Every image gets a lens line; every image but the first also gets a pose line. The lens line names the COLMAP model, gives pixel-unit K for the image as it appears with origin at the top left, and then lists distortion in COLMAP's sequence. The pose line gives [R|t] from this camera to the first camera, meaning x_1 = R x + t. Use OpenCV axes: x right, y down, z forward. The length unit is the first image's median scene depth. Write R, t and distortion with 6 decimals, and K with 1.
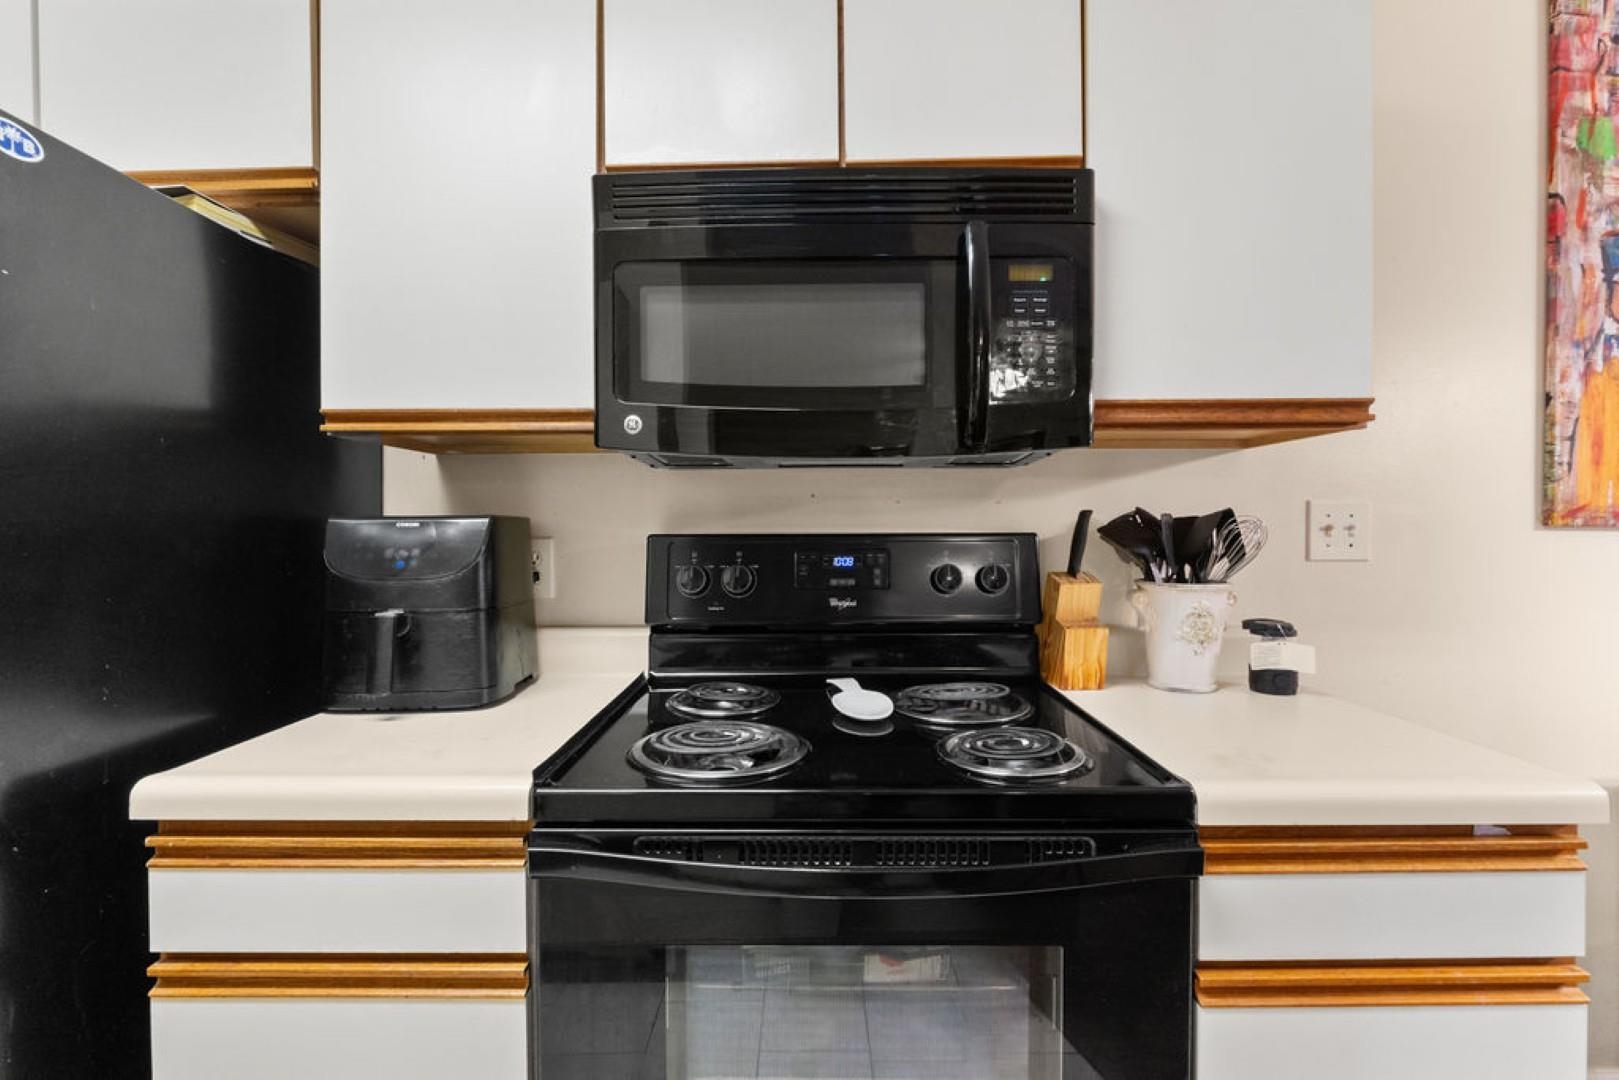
lens RADIAL K [[719.0, 0, 806.1], [0, 719.0, 526.4], [0, 0, 1]] dist [-0.004463, -0.000754]
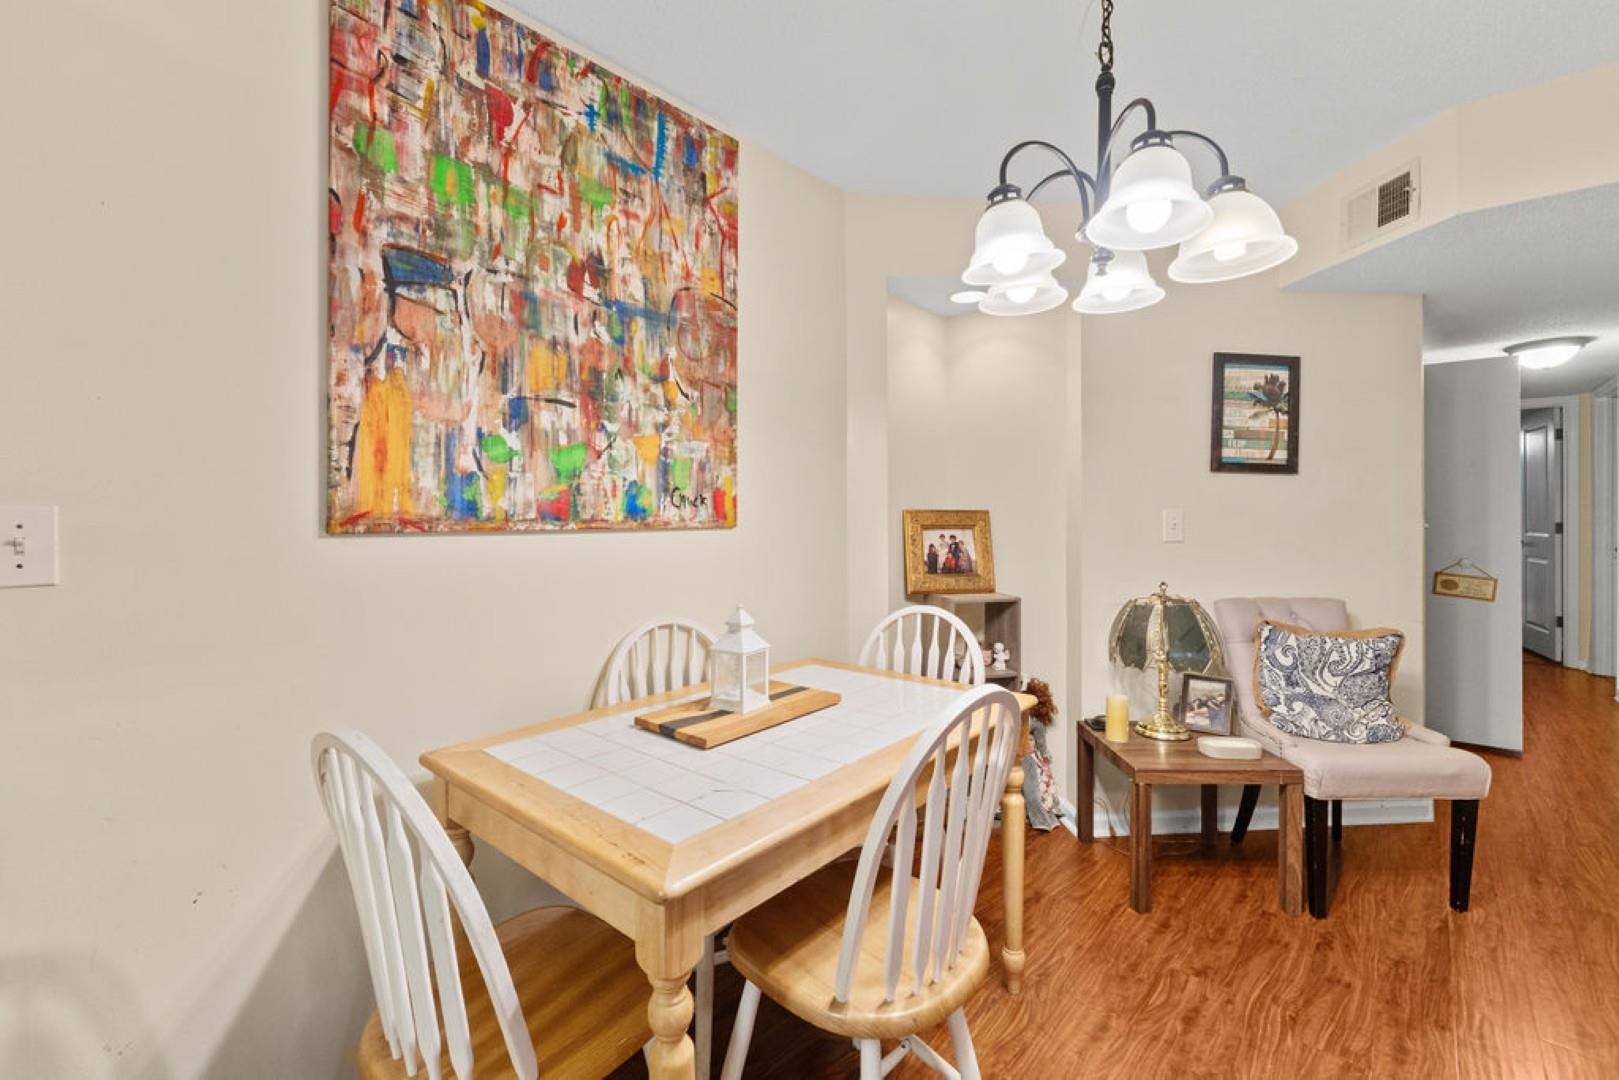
lens RADIAL K [[694.3, 0, 807.7], [0, 694.3, 501.7], [0, 0, 1]] dist [-0.003319, -0.000462]
pose [[0.653870, 0.008957, 0.756554, 0.768276], [0.003066, 0.999890, -0.014488, -0.028538], [-0.756601, 0.011793, 0.653771, -0.093018]]
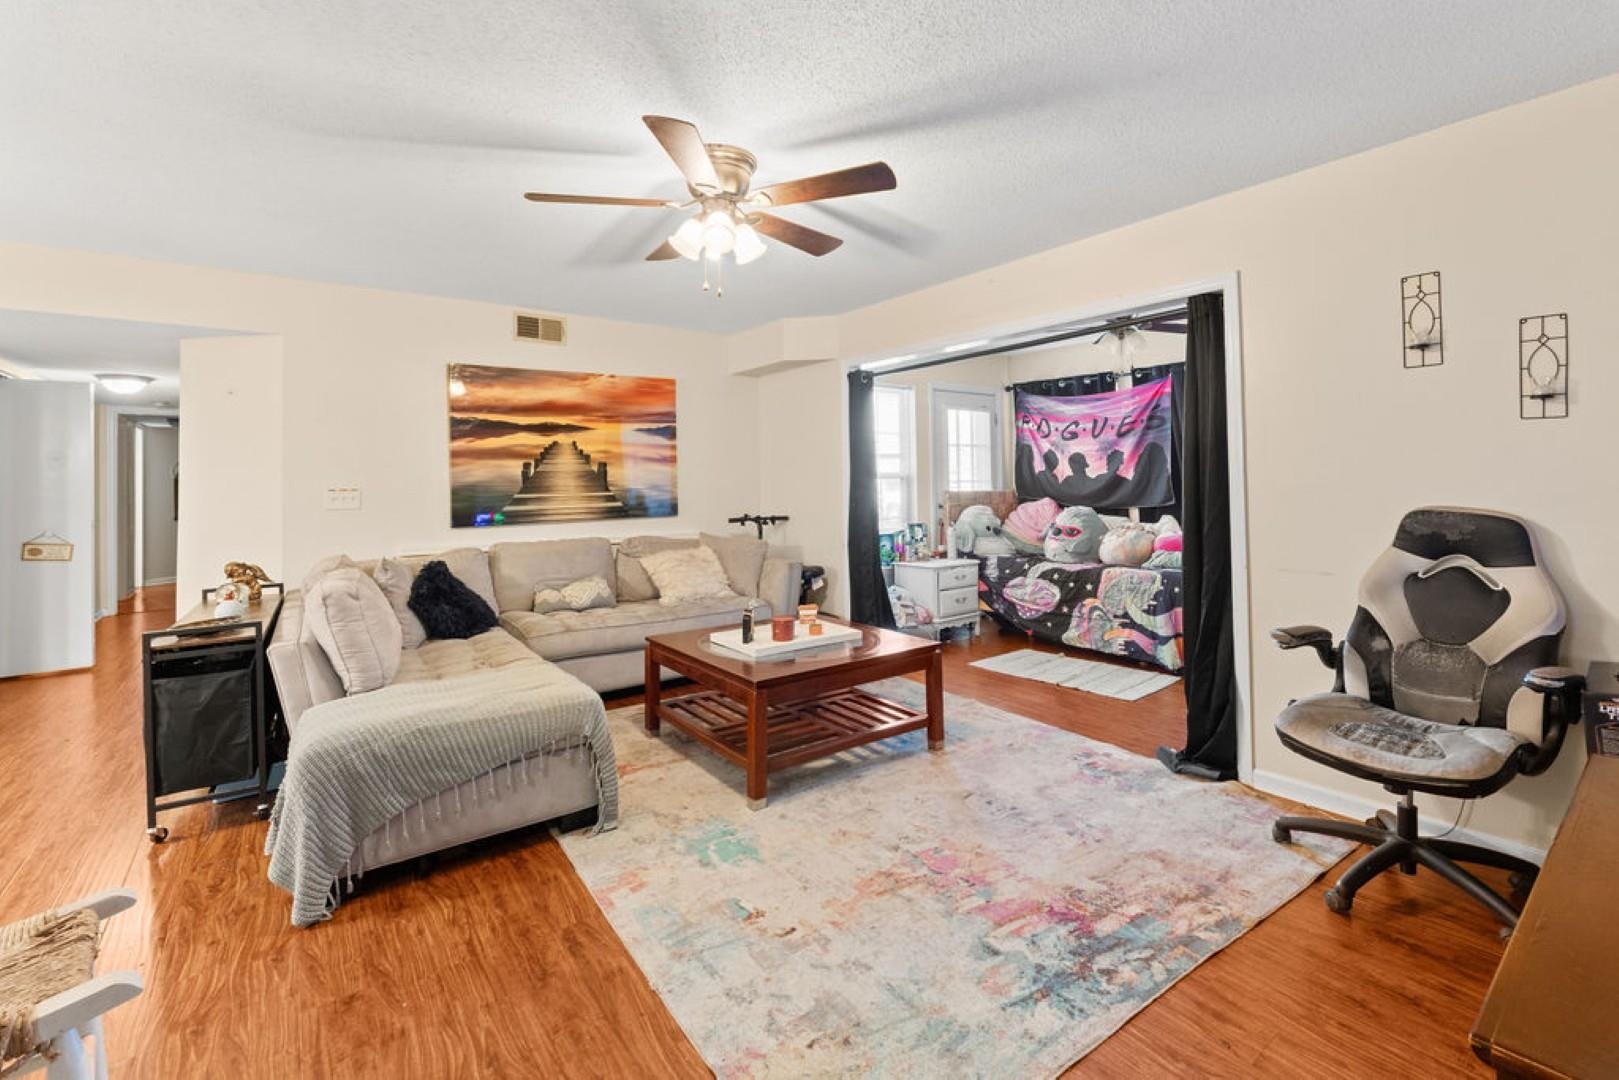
lens RADIAL K [[716.5, 0, 818.9], [0, 716.5, 469.3], [0, 0, 1]] dist [-0.002421, -0.000243]
pose [[-0.611761, 0.024938, 0.790649, -0.784503], [0.015441, 0.999689, -0.019583, -0.021097], [-0.790892, 0.000228, -0.611956, -1.123121]]
